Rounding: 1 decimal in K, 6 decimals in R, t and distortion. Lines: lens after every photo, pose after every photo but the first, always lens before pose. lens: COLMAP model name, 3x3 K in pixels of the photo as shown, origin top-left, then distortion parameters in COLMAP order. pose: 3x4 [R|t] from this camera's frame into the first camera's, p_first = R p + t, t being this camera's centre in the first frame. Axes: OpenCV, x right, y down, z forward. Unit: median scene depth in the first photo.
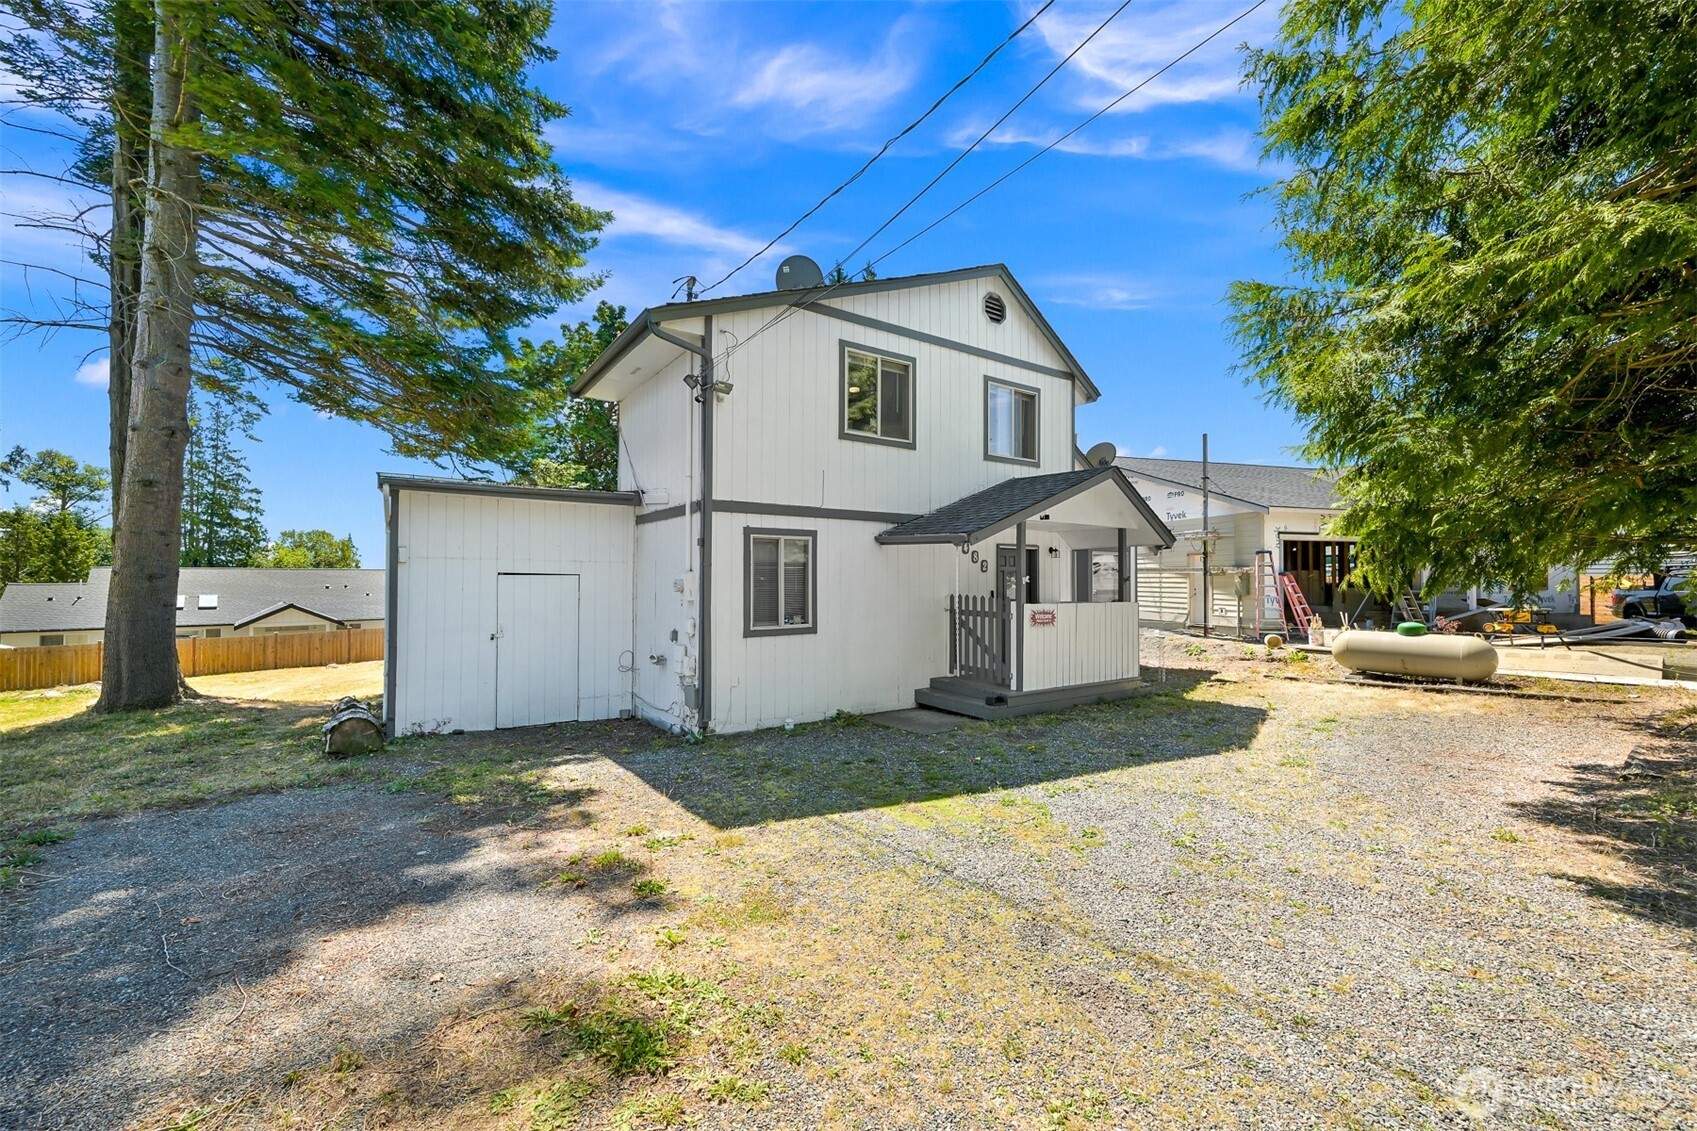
lens RADIAL K [[678.1, 0, 846.6], [0, 678.1, 571.7], [0, 0, 1]] dist [-0.001005, -0.000099]
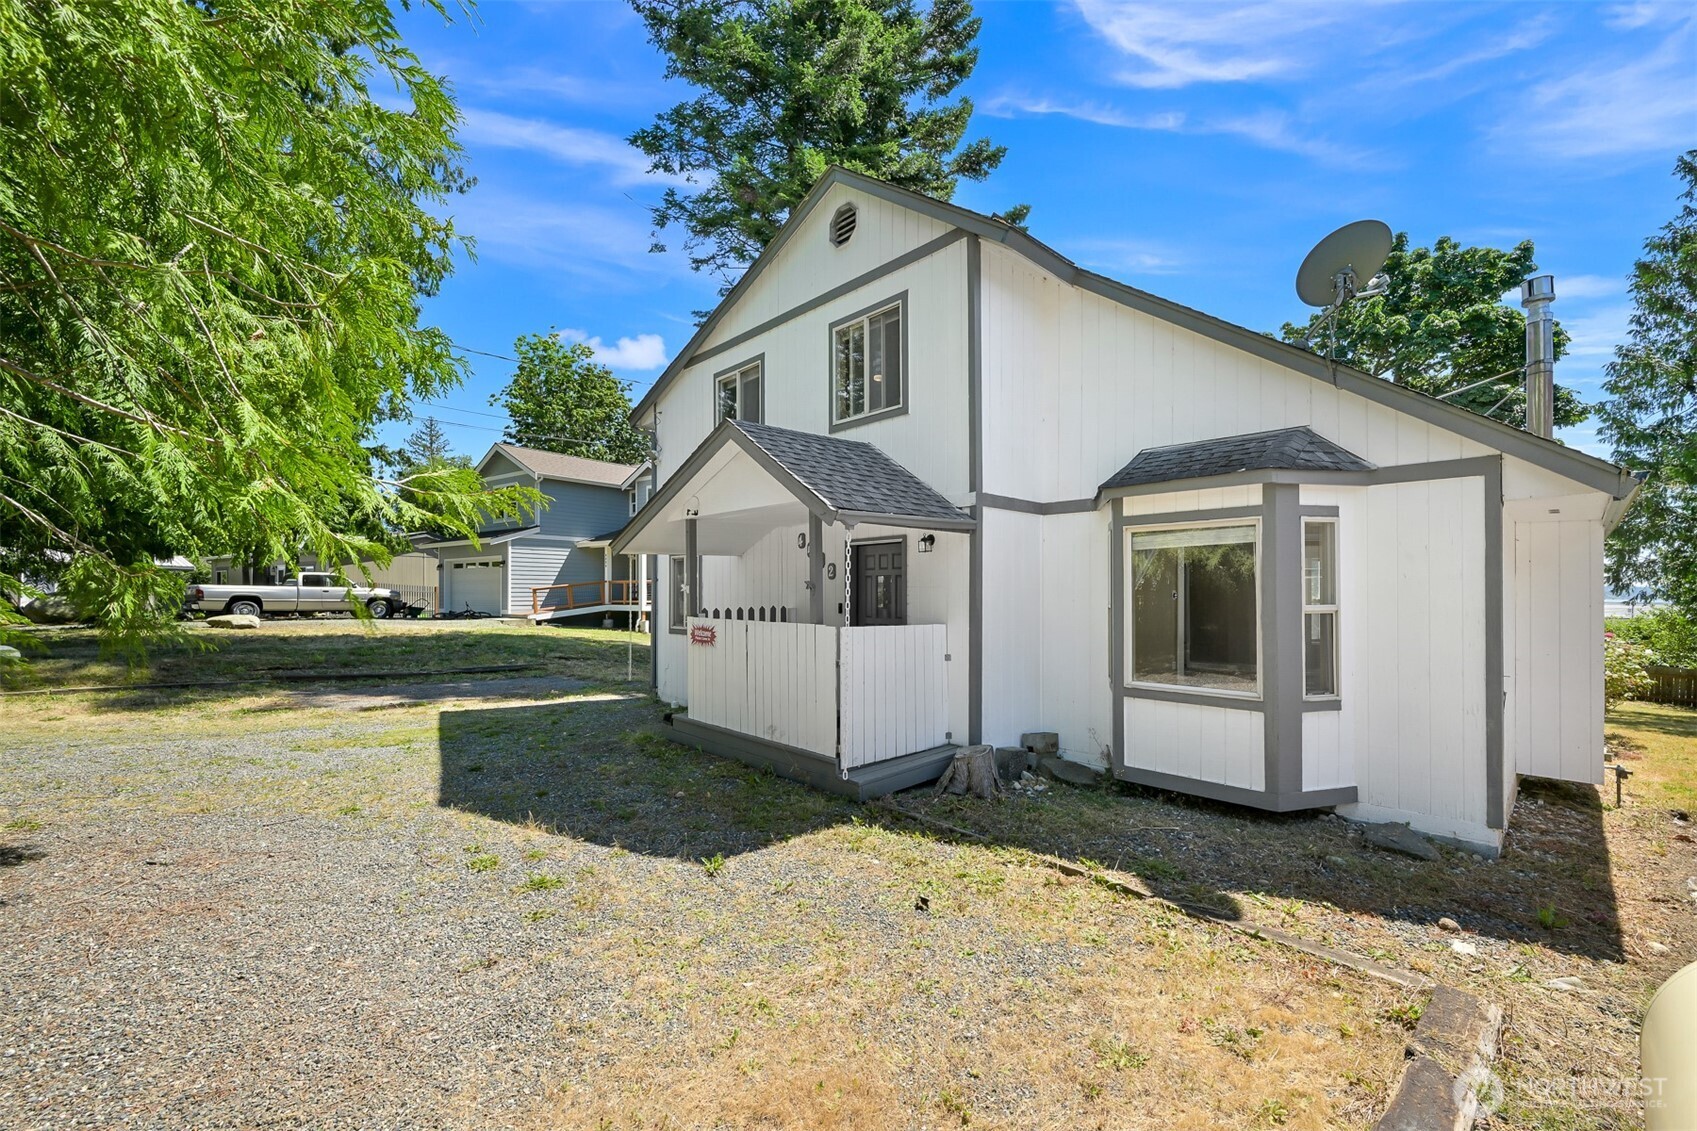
lens RADIAL K [[671.3, 0, 887.2], [0, 671.3, 591.8], [0, 0, 1]] dist [-0.000779, -0.000033]
pose [[0.180903, -0.005639, -0.983485, 1.124408], [0.009994, 0.999942, -0.003895, 0.021572], [0.983450, -0.009124, 0.180949, 1.076067]]
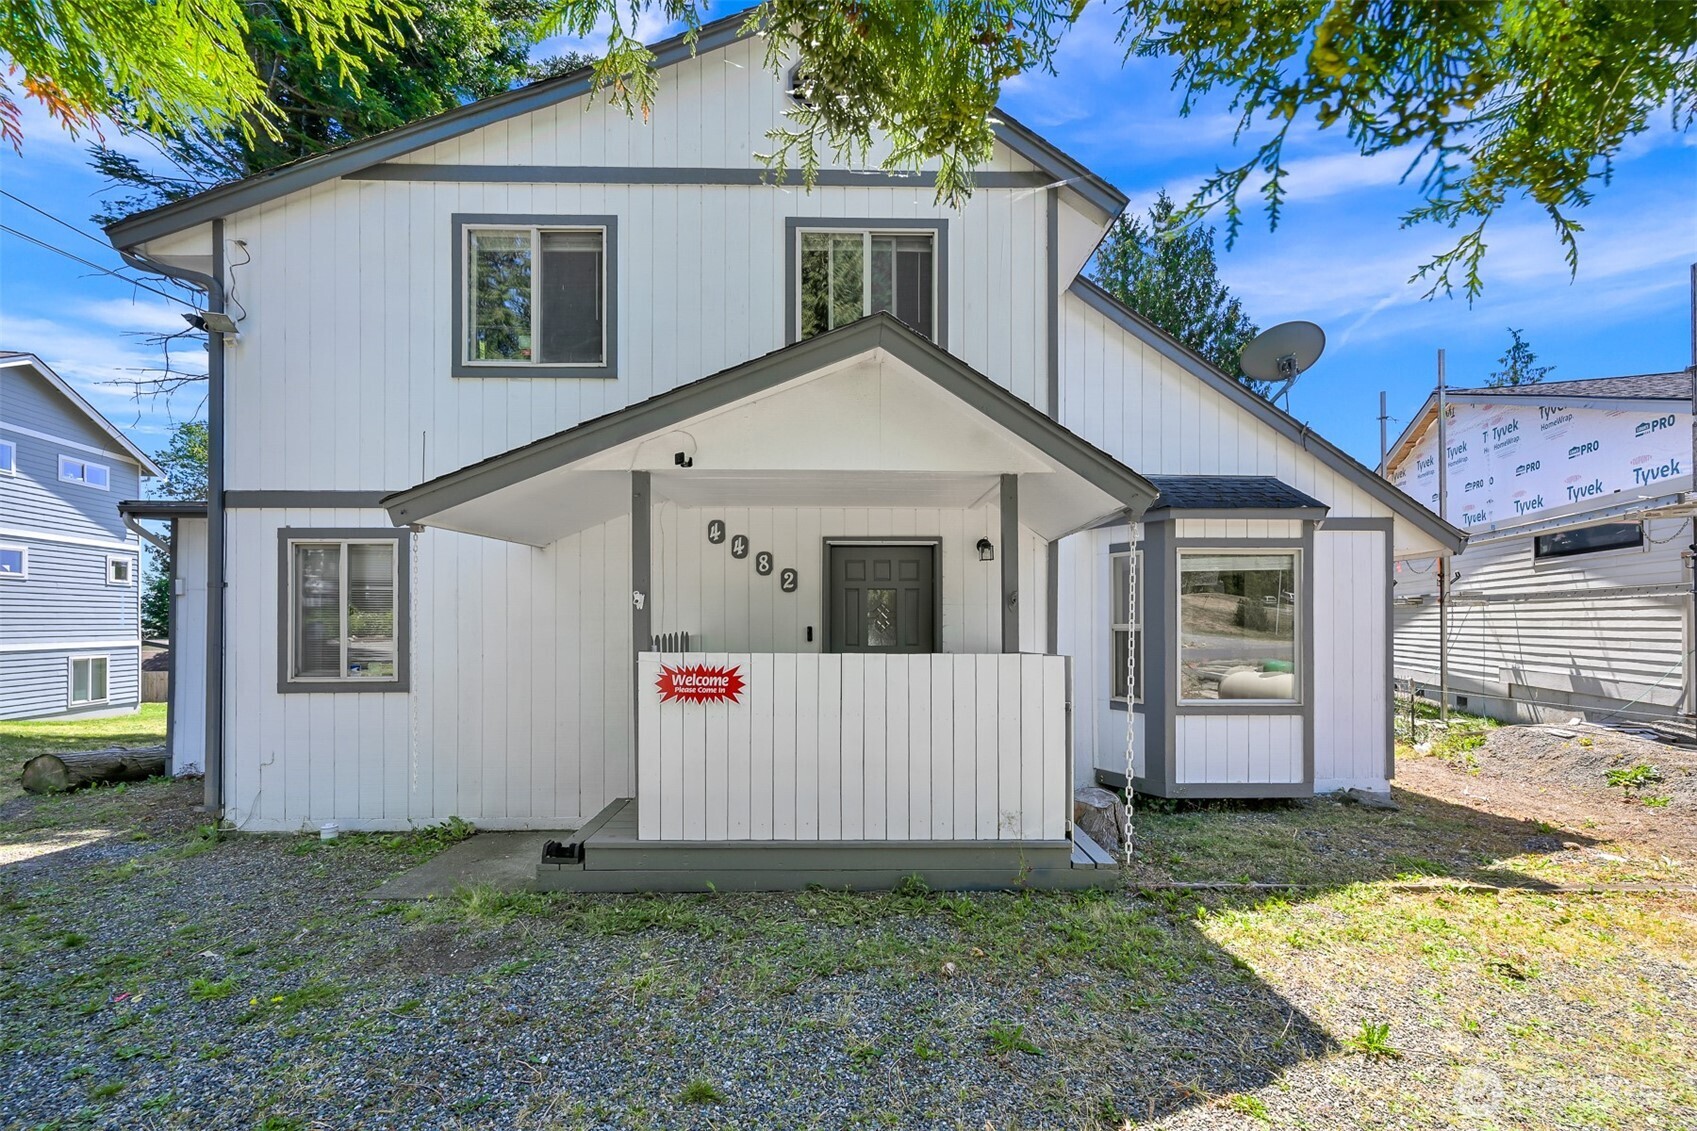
lens RADIAL K [[683.0, 0, 853.7], [0, 683.0, 622.1], [0, 0, 1]] dist [-0.001653, -0.000201]
pose [[0.831525, -0.003729, -0.555475, 0.629761], [0.008102, 0.999953, 0.005416, 0.025346], [0.555428, -0.009004, 0.831516, 0.682036]]
